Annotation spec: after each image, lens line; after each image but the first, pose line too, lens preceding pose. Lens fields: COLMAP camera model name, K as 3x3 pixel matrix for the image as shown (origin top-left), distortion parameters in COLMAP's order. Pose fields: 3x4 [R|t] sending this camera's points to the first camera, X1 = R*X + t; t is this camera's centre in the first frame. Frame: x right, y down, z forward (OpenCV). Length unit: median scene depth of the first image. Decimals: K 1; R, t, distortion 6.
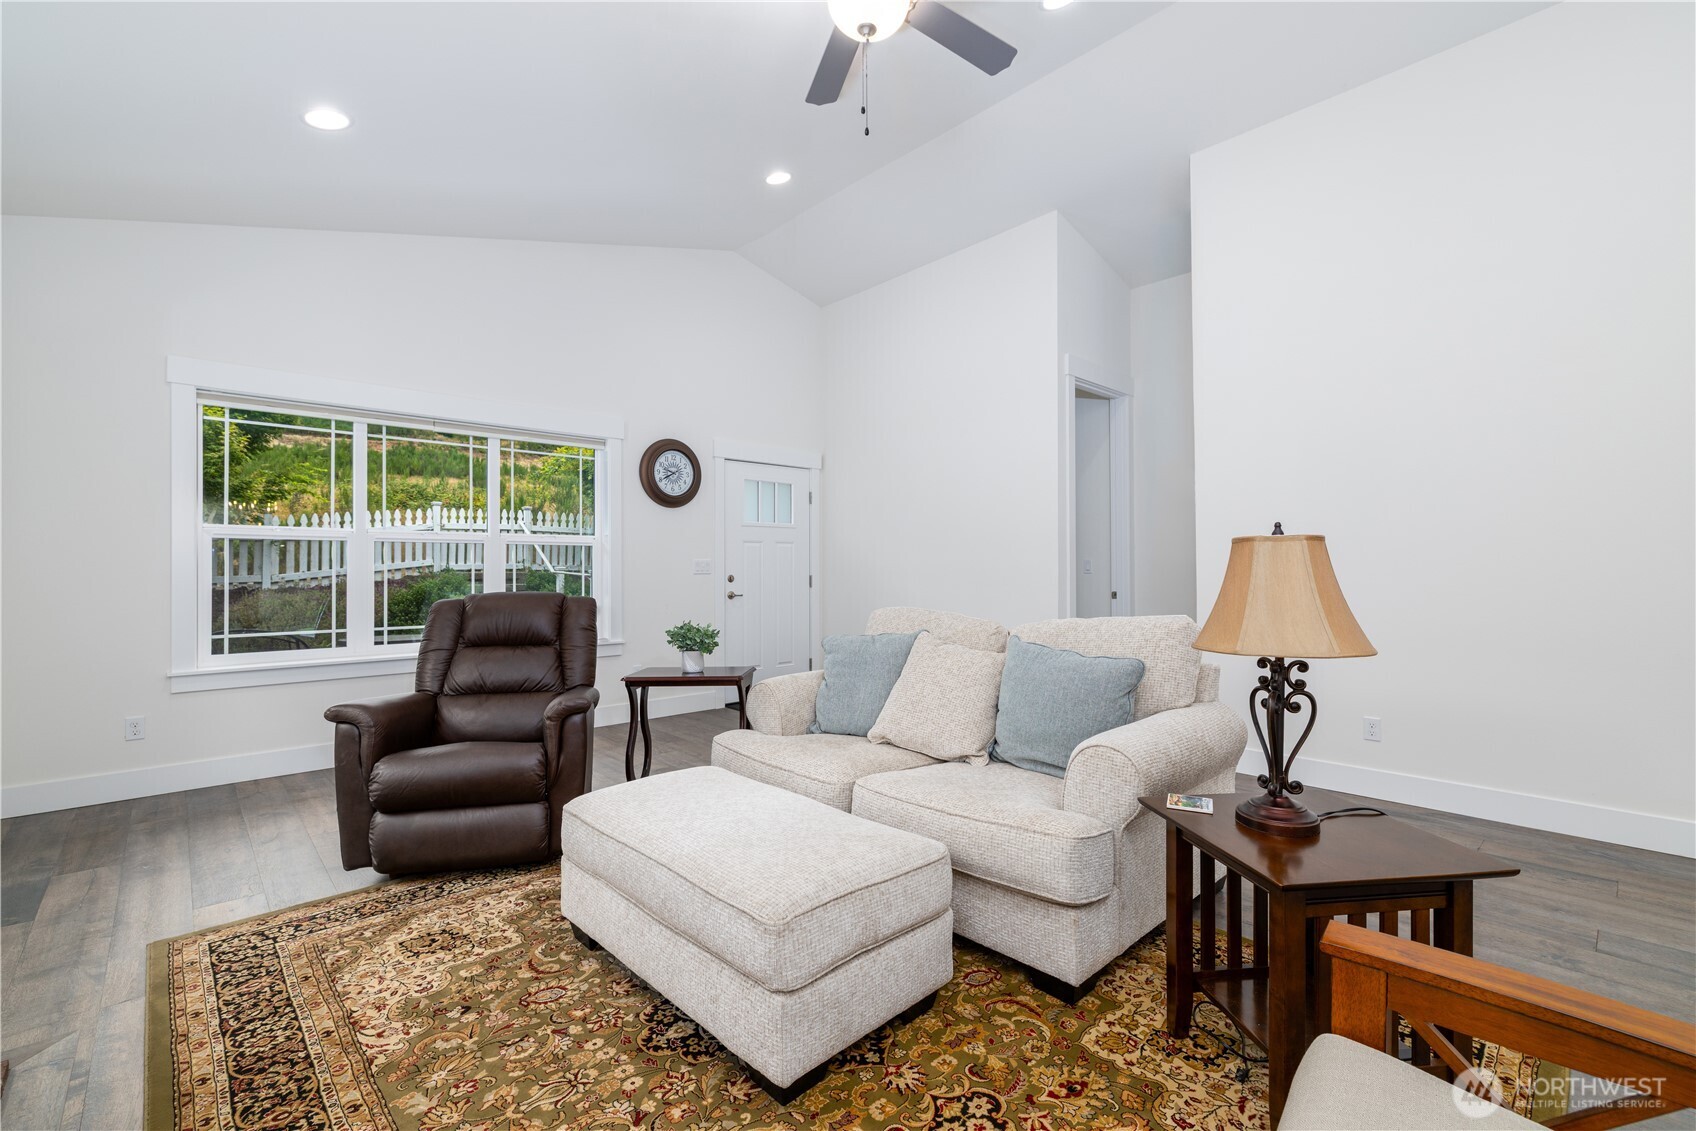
lens RADIAL K [[739.2, 0, 848.0], [0, 739.2, 565.5], [0, 0, 1]] dist [0.007762, -0.000049]
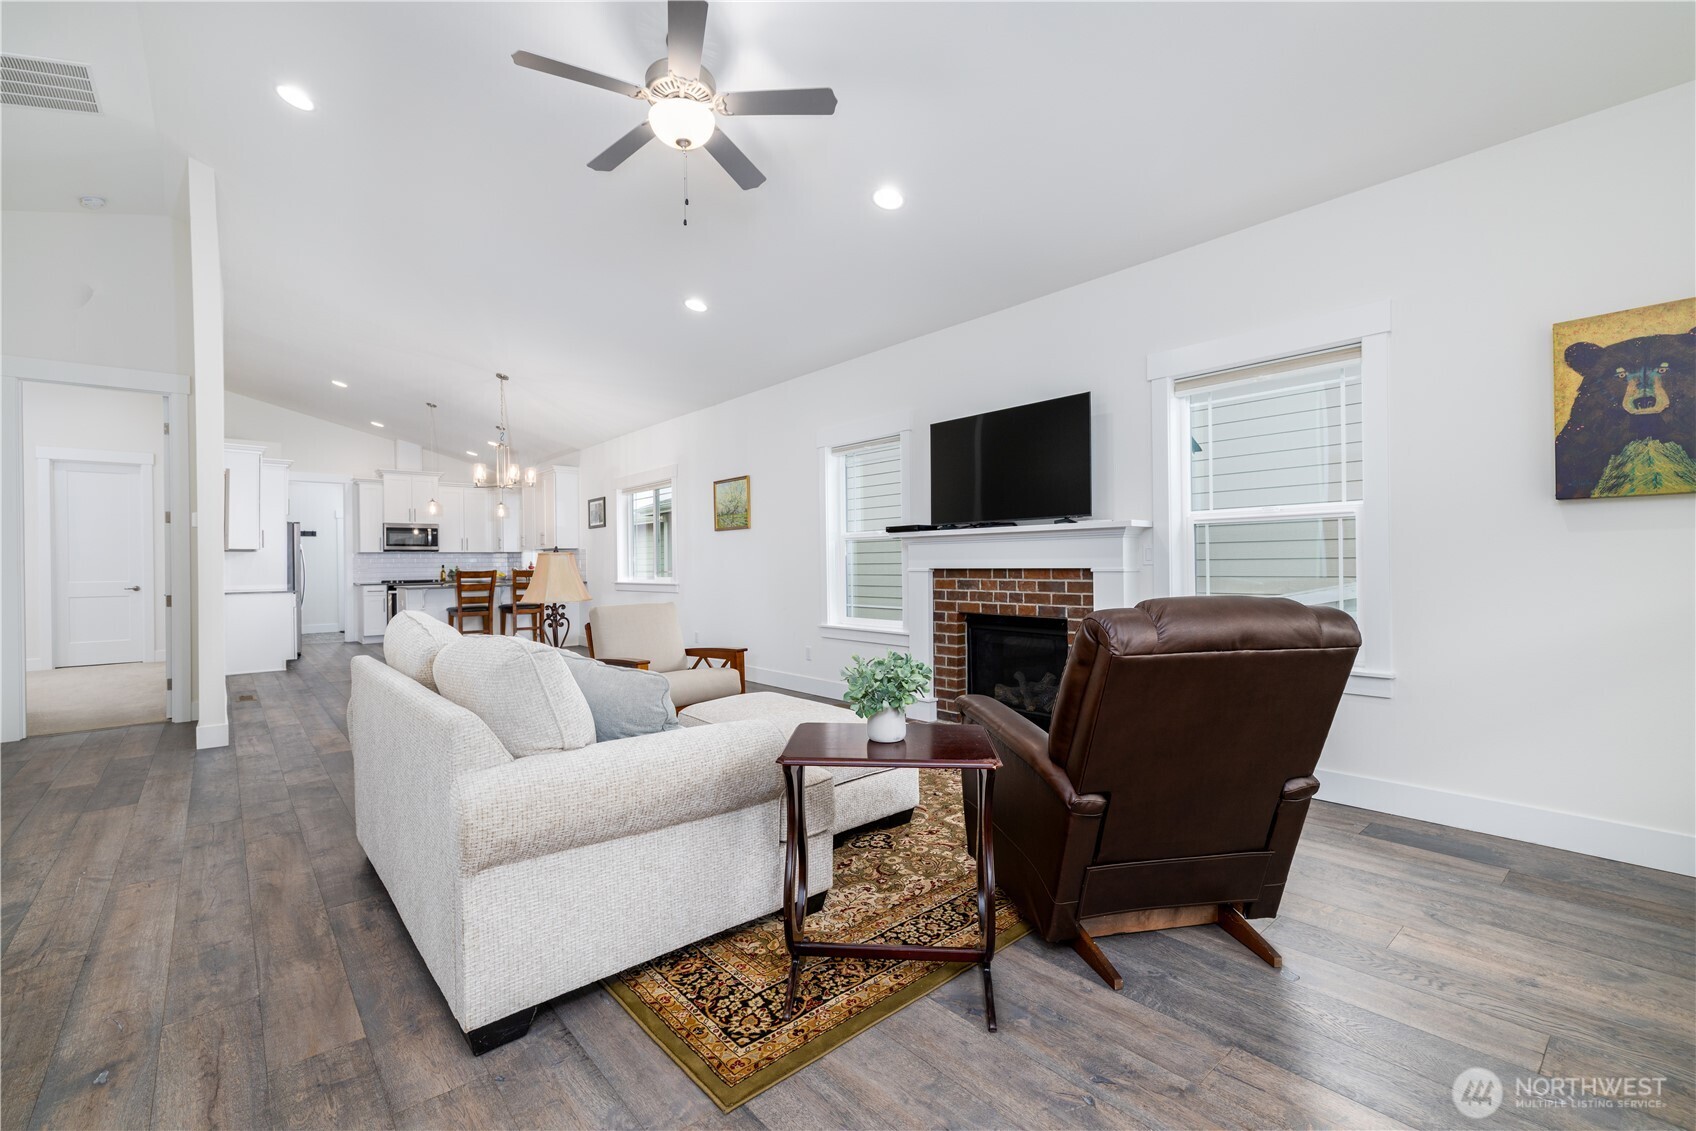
lens RADIAL K [[734.4, 0, 846.1], [0, 734.4, 559.7], [0, 0, 1]] dist [0.002273, -0.000111]
pose [[-0.998805, 0.018002, 0.045447, -0.183652], [0.017661, 0.999813, -0.007889, 0.008423], [-0.045580, -0.007077, -0.998936, 1.369075]]
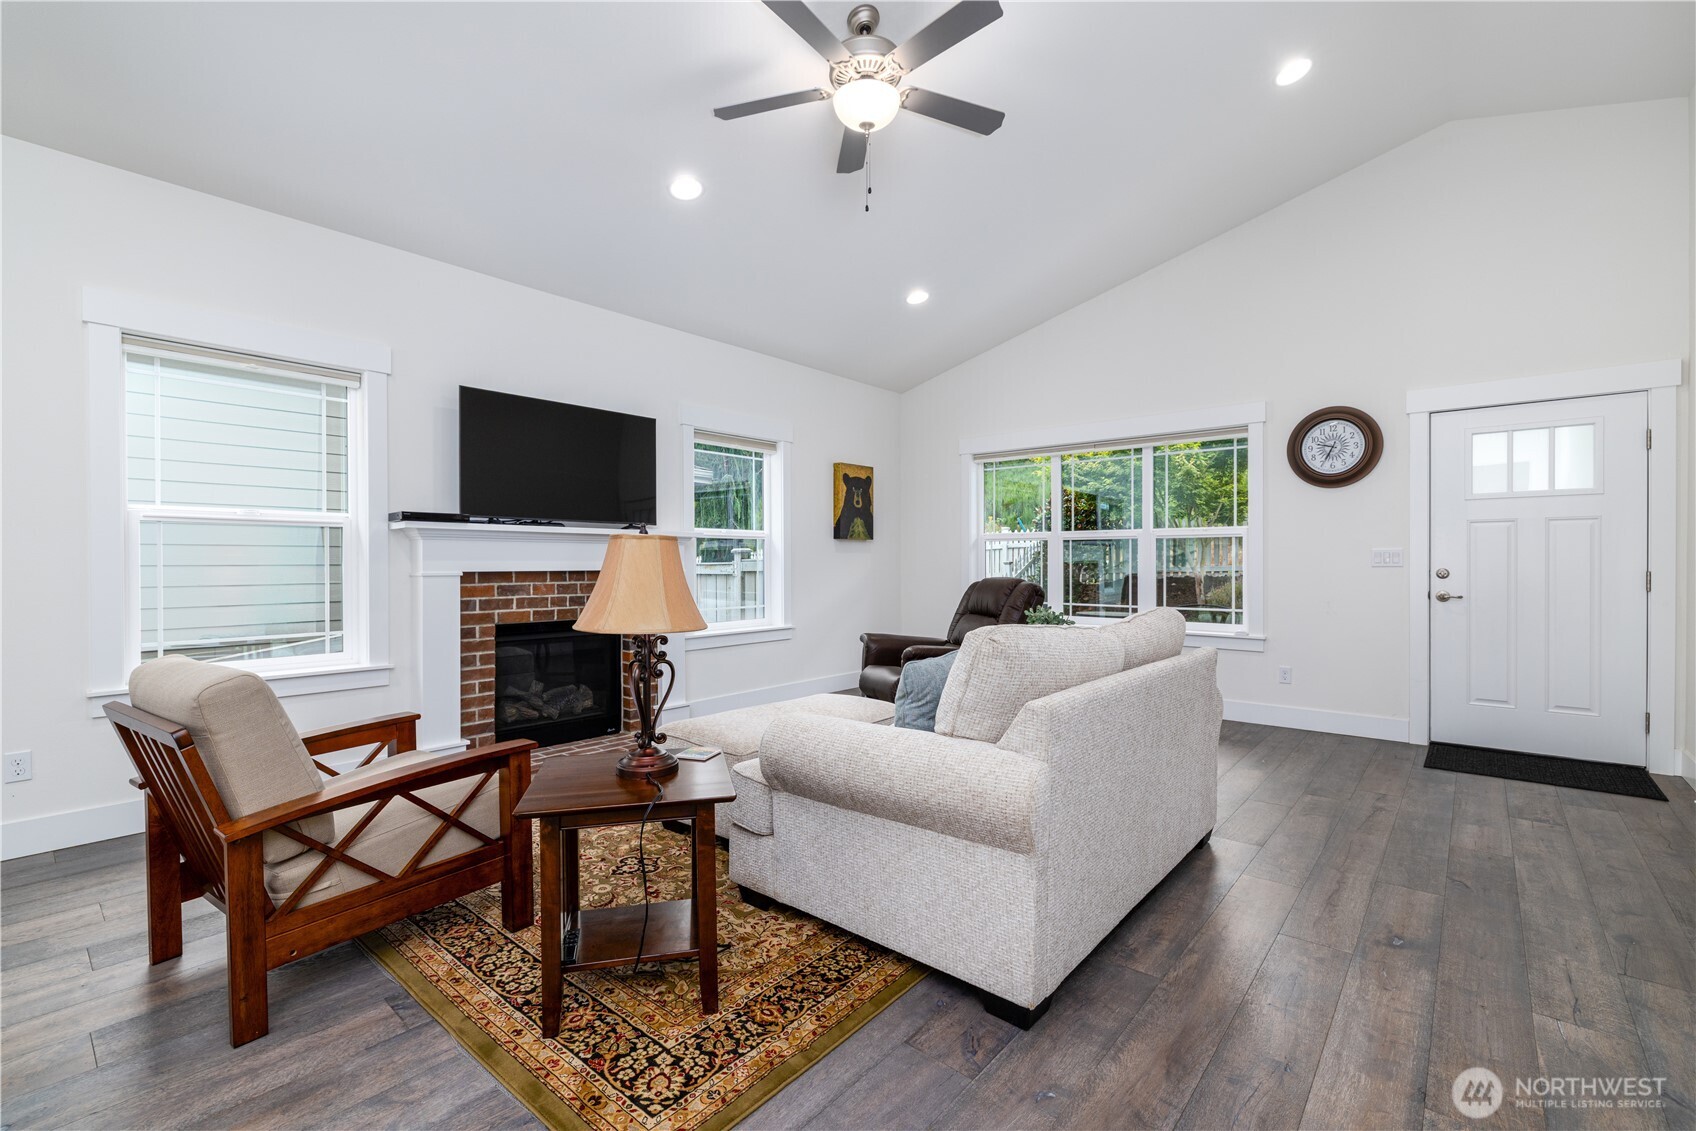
lens RADIAL K [[739.2, 0, 848.0], [0, 739.2, 565.5], [0, 0, 1]] dist [0.007762, -0.000049]
pose [[0.112507, 0.012032, -0.993578, 0.765711], [0.003410, 0.999916, 0.012495, -0.002925], [0.993645, -0.004793, 0.112456, 0.498876]]
